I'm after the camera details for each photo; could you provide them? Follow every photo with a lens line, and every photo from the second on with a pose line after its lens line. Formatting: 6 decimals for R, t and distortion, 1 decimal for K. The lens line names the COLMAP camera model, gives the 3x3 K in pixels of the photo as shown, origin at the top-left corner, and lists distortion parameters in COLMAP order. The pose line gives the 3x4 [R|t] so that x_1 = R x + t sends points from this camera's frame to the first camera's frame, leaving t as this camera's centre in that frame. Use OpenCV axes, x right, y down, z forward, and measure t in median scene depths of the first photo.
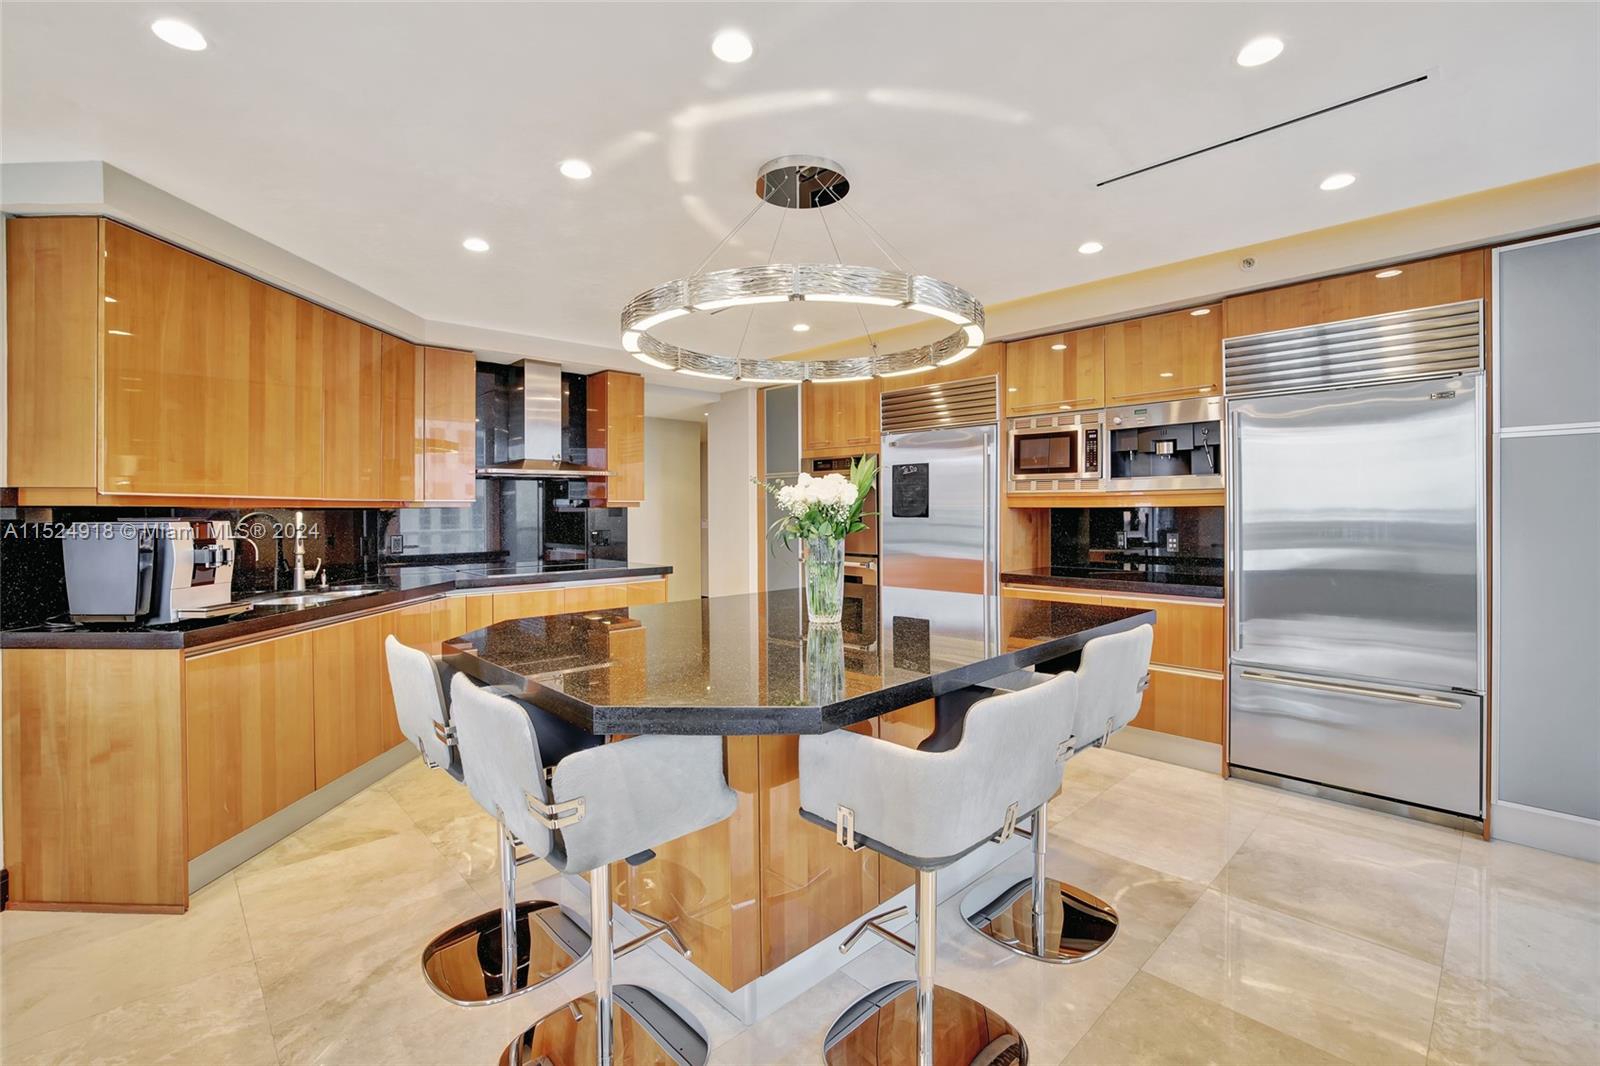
lens RADIAL K [[696.8, 0, 786.3], [0, 696.8, 524.4], [0, 0, 1]] dist [-0.054069, 0.020552]
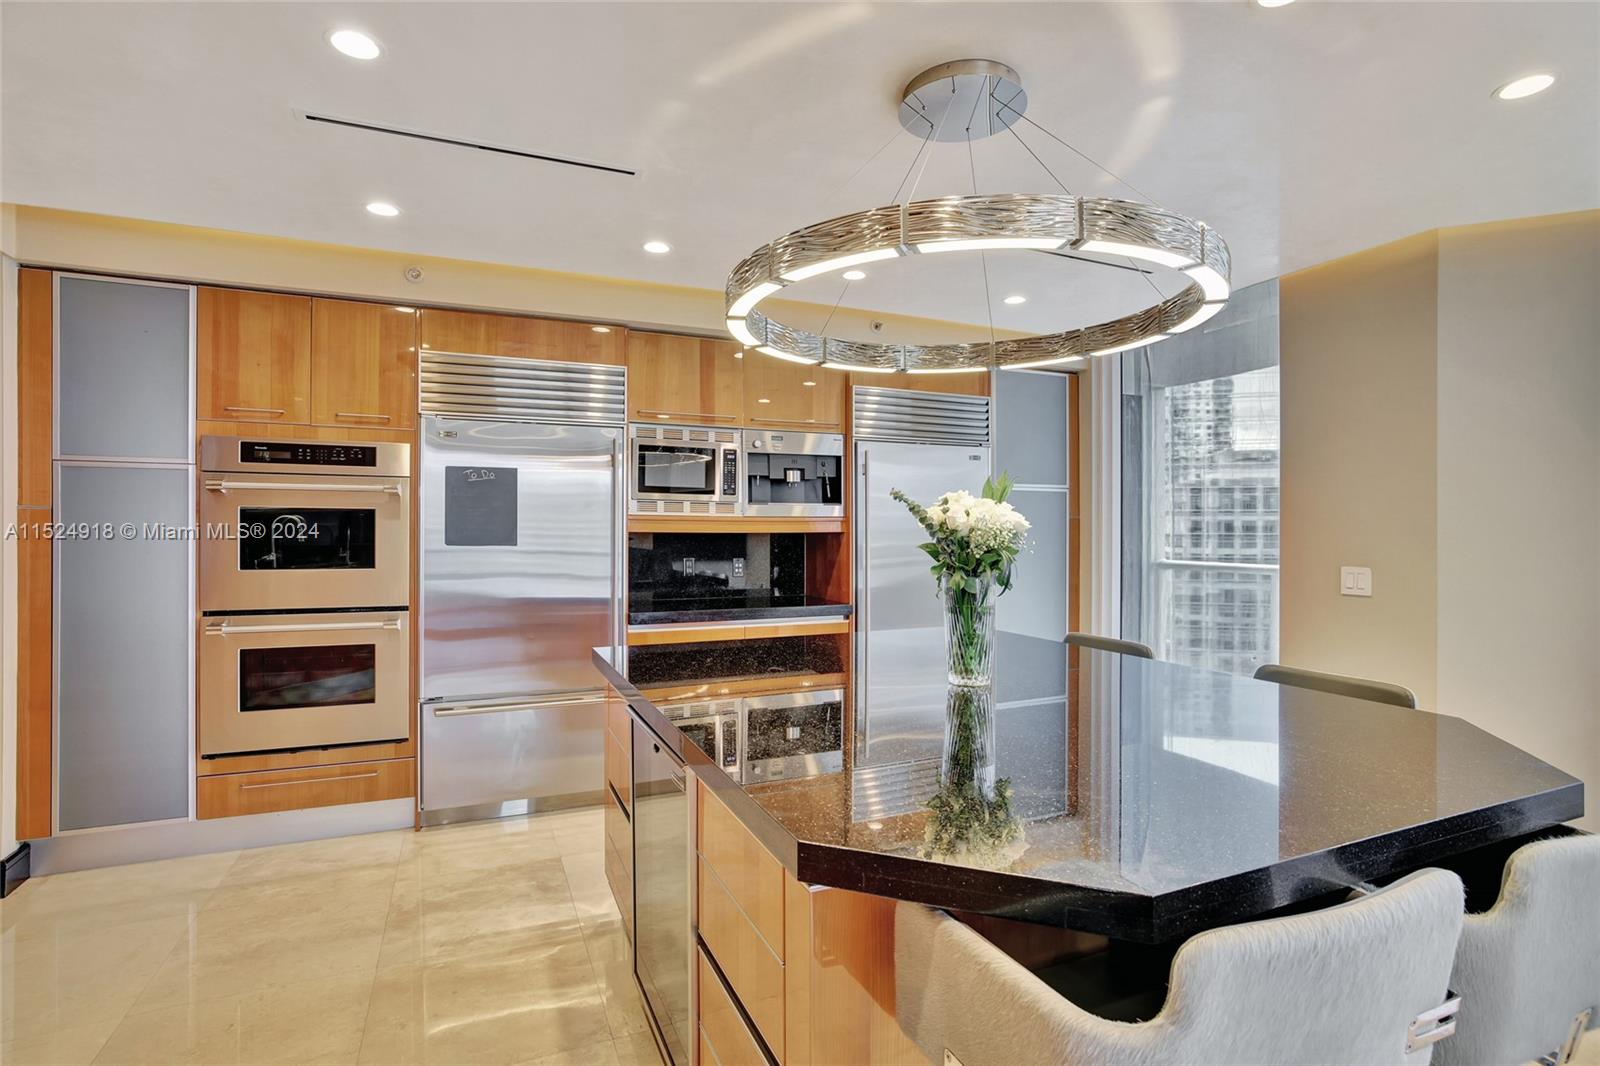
lens RADIAL K [[782.1, 0, 774.1], [0, 782.1, 532.1], [0, 0, 1]] dist [-0.001977, -0.000270]
pose [[0.344856, 0.007788, 0.938623, -0.520540], [0.016712, 0.999756, -0.014435, -0.009035], [-0.938507, 0.020664, 0.344642, 0.563213]]
